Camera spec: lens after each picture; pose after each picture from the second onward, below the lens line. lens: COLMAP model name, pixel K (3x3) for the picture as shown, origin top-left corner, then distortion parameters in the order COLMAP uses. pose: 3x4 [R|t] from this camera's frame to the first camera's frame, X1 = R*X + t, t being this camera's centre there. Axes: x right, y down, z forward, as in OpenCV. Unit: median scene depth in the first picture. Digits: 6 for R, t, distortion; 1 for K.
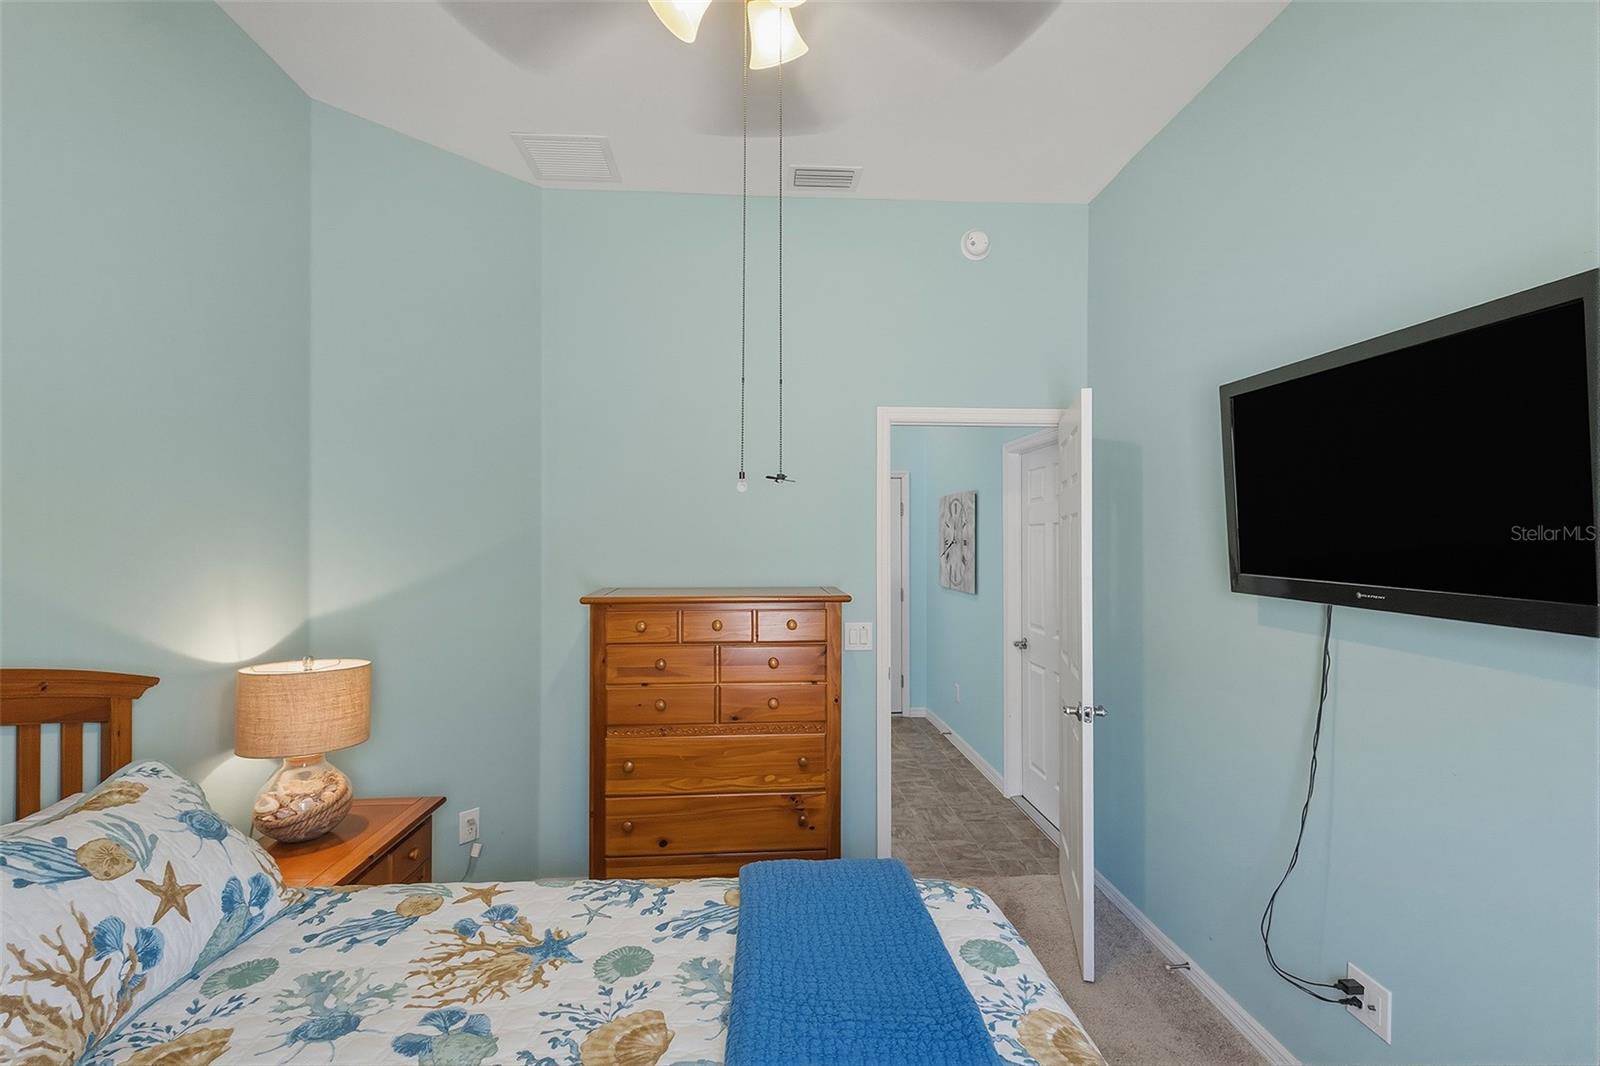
lens RADIAL K [[734.8, 0, 800.0], [0, 734.8, 533.0], [0, 0, 1]] dist [0.019566, -0.011131]
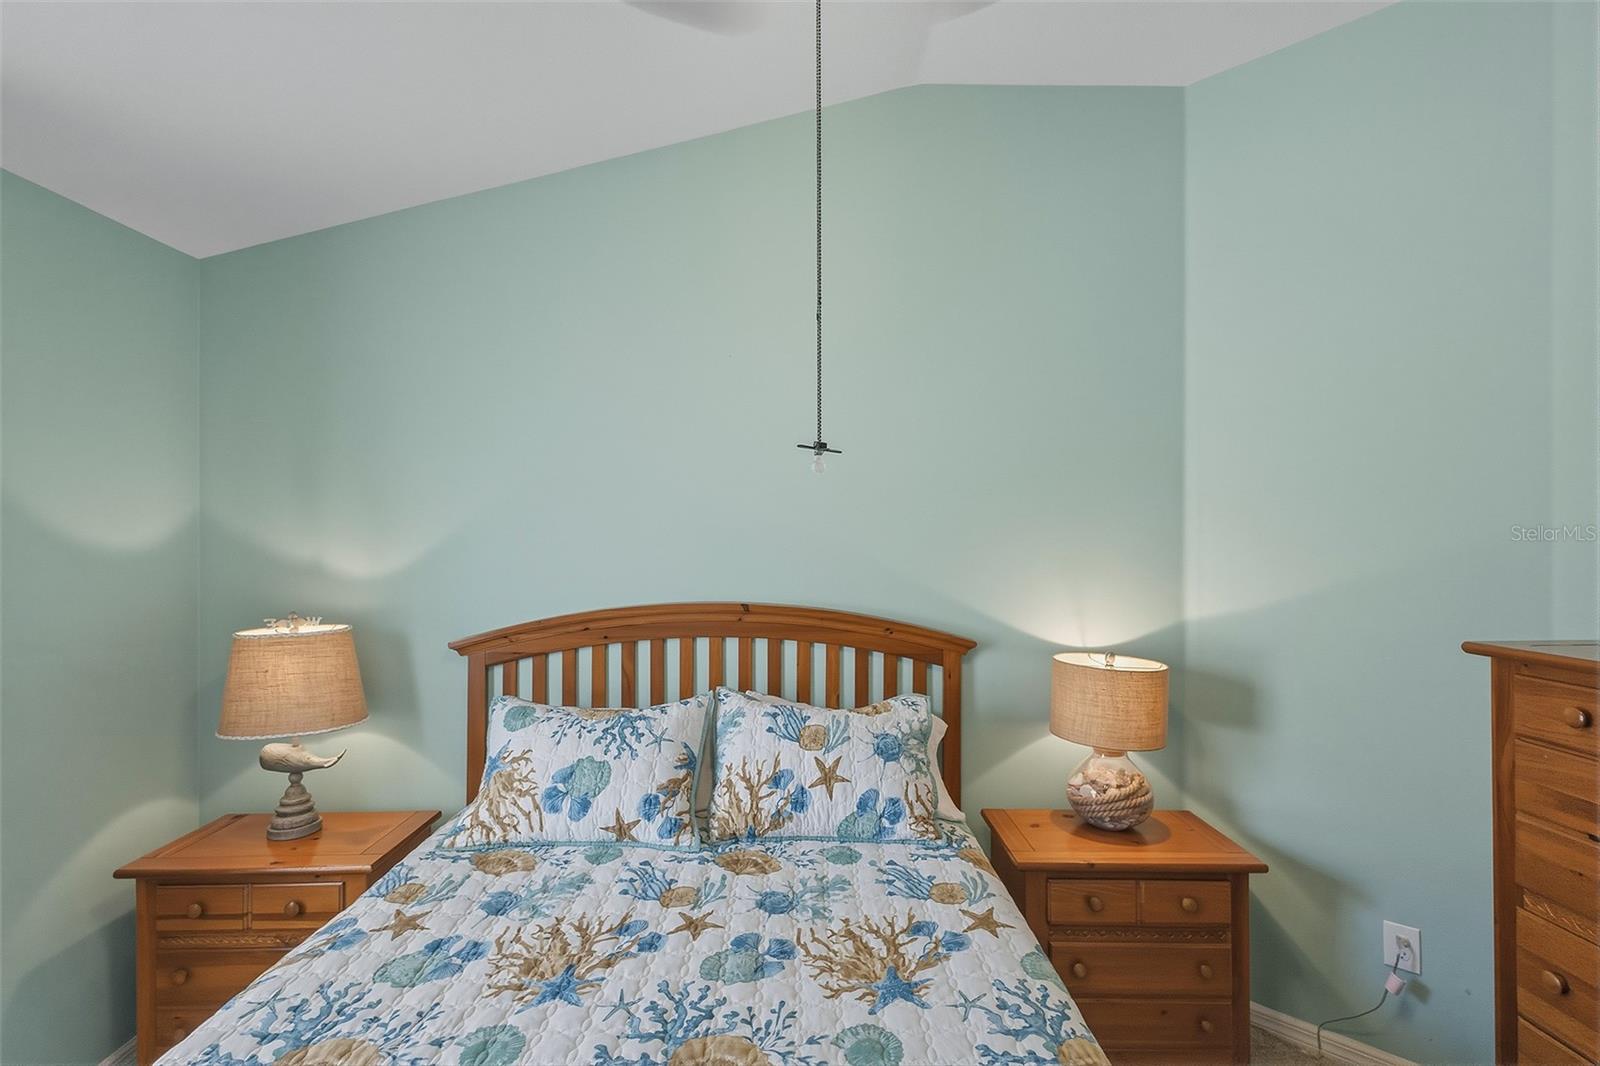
lens RADIAL K [[734.8, 0, 800.0], [0, 734.8, 533.0], [0, 0, 1]] dist [0.019566, -0.011131]
pose [[-0.052111, -0.005472, -0.998626, 0.597669], [0.005033, 0.999971, -0.005742, 0.004870], [0.998629, -0.005326, -0.052082, 0.956633]]
